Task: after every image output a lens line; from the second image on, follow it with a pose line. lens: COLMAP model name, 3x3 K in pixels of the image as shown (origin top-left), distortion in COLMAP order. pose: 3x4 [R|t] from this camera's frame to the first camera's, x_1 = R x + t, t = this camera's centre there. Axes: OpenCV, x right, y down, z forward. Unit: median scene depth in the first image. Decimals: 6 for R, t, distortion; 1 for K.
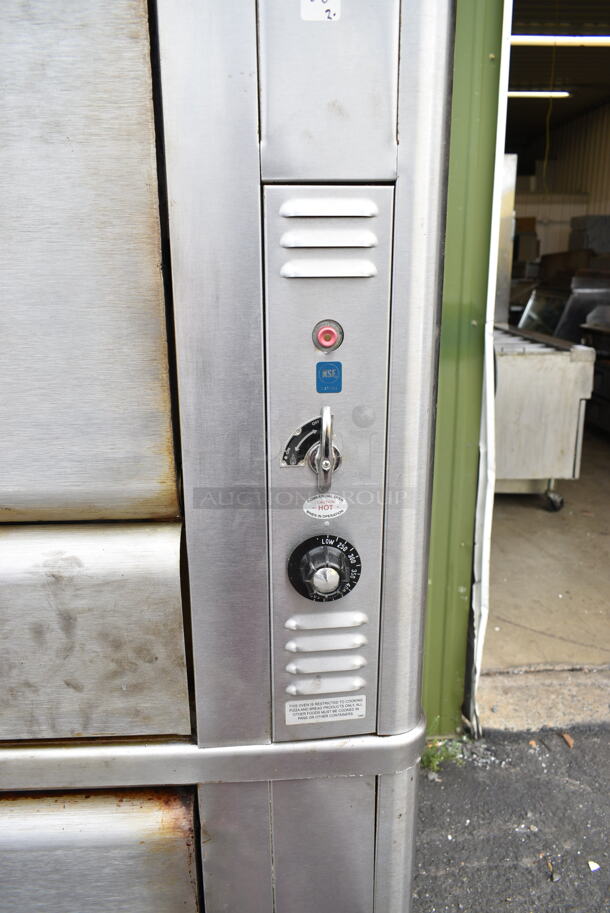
lens RADIAL K [[704.4, 0, 309.9], [0, 704.4, 455.2], [0, 0, 1]] dist [-0.022056, 0.003029]
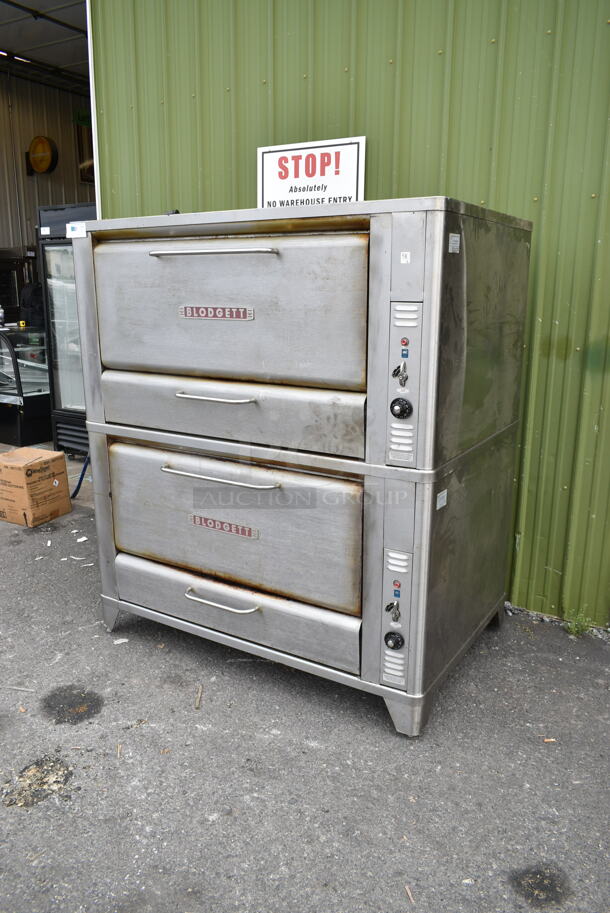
lens RADIAL K [[704.4, 0, 309.9], [0, 704.4, 455.2], [0, 0, 1]] dist [-0.022056, 0.003029]
pose [[0.837211, 0.138037, -0.529172, 1.475340], [-0.150656, 0.988395, 0.019473, 0.375711], [0.525719, 0.063420, 0.848291, -2.103452]]
